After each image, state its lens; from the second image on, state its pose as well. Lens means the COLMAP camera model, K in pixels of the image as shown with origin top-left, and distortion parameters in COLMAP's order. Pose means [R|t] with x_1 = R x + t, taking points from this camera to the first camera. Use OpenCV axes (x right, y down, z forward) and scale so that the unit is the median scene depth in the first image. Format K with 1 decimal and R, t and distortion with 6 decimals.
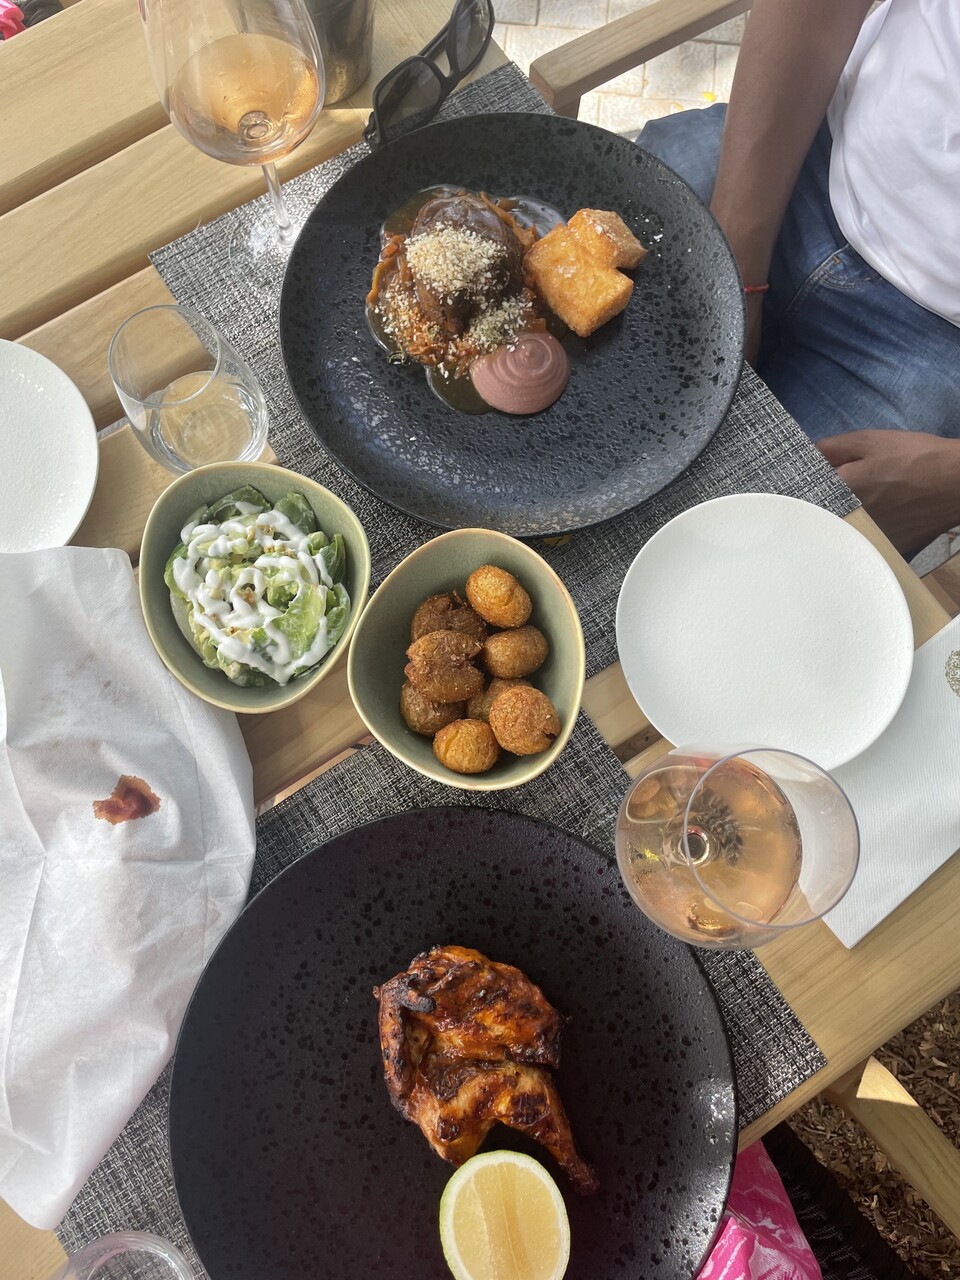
lens RADIAL K [[978.3, 0, 472.6], [0, 978.3, 632.2], [0, 0, 1]] dist [0.043145, -0.028928]
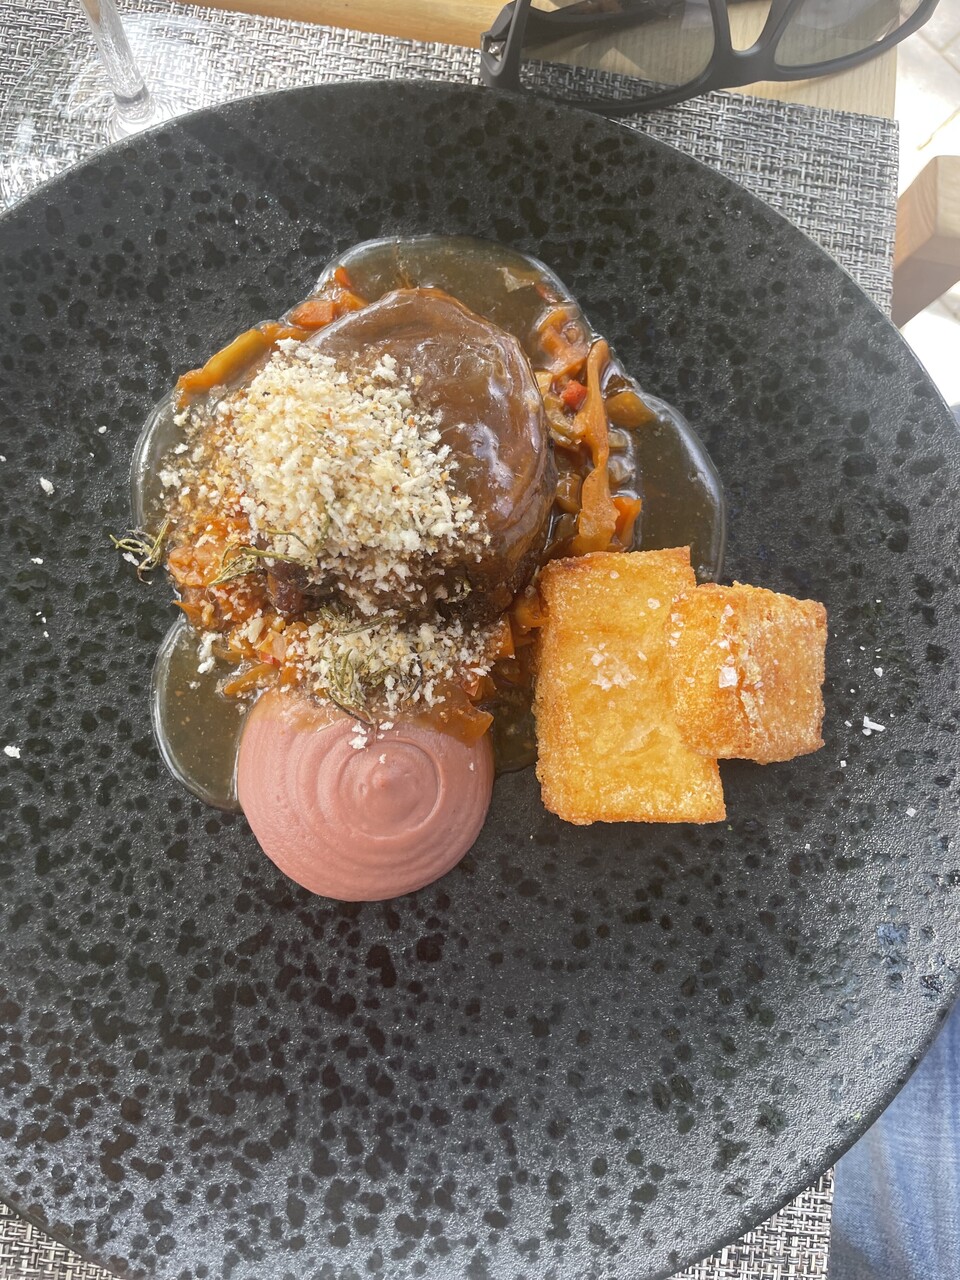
lens RADIAL K [[978.3, 0, 482.8], [0, 978.3, 638.8], [0, 0, 1]] dist [0.043145, -0.028928]
pose [[0.769653, 0.638256, -0.016260, 0.057270], [-0.634700, 0.767629, 0.088887, -0.377985], [0.069214, -0.058092, 0.995909, 0.628554]]
